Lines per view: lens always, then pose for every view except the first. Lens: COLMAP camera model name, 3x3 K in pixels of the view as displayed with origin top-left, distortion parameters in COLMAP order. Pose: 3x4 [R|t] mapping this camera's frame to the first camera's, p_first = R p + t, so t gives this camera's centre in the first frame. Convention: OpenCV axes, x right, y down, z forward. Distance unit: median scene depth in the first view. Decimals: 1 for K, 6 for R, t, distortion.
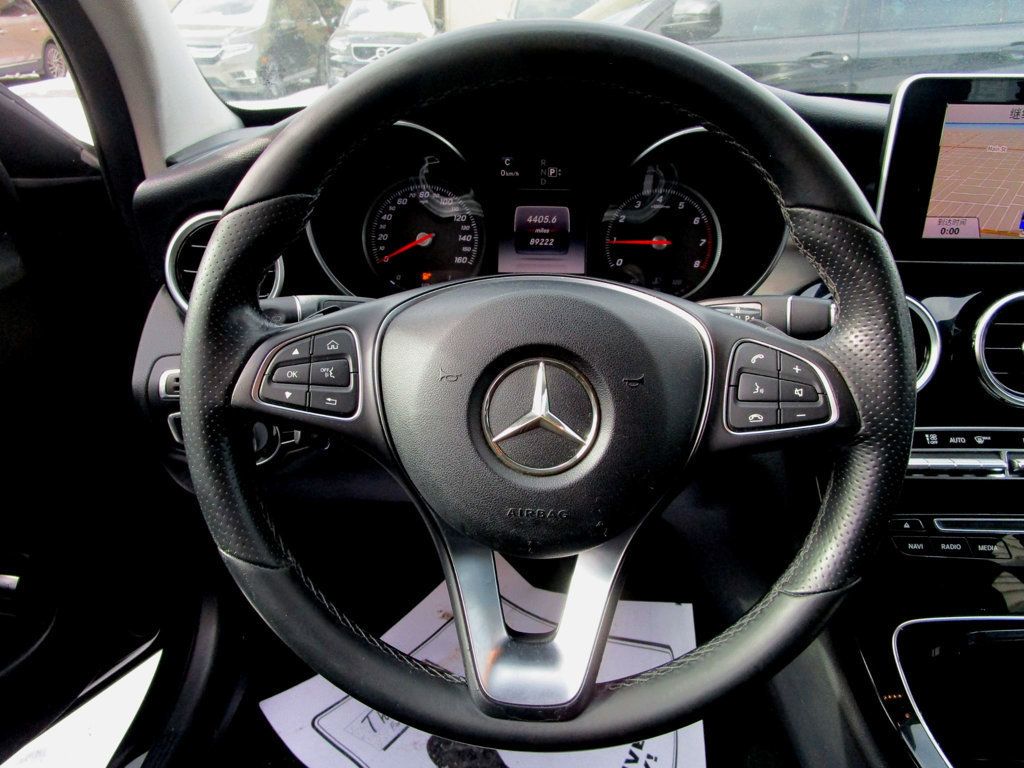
lens RADIAL K [[728.0, 0, 512.0], [0, 728.0, 384.0], [0, 0, 1]] dist [0.005883, 0.002073]
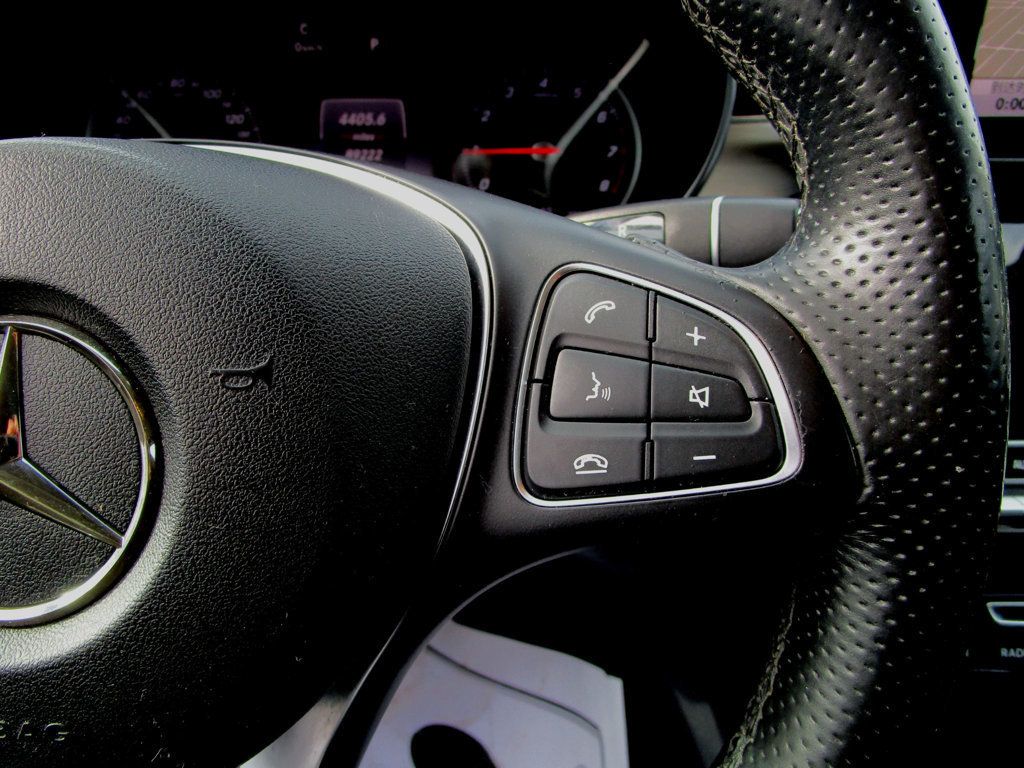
lens RADIAL K [[702.4, 0, 512.0], [0, 702.4, 384.0], [0, 0, 1]] dist [-0.007044, -0.004099]
pose [[0.999844, -0.011938, -0.013039, 0.294030], [0.012183, 0.999749, 0.018805, -0.003172], [0.012811, -0.018961, 0.999738, 0.618238]]
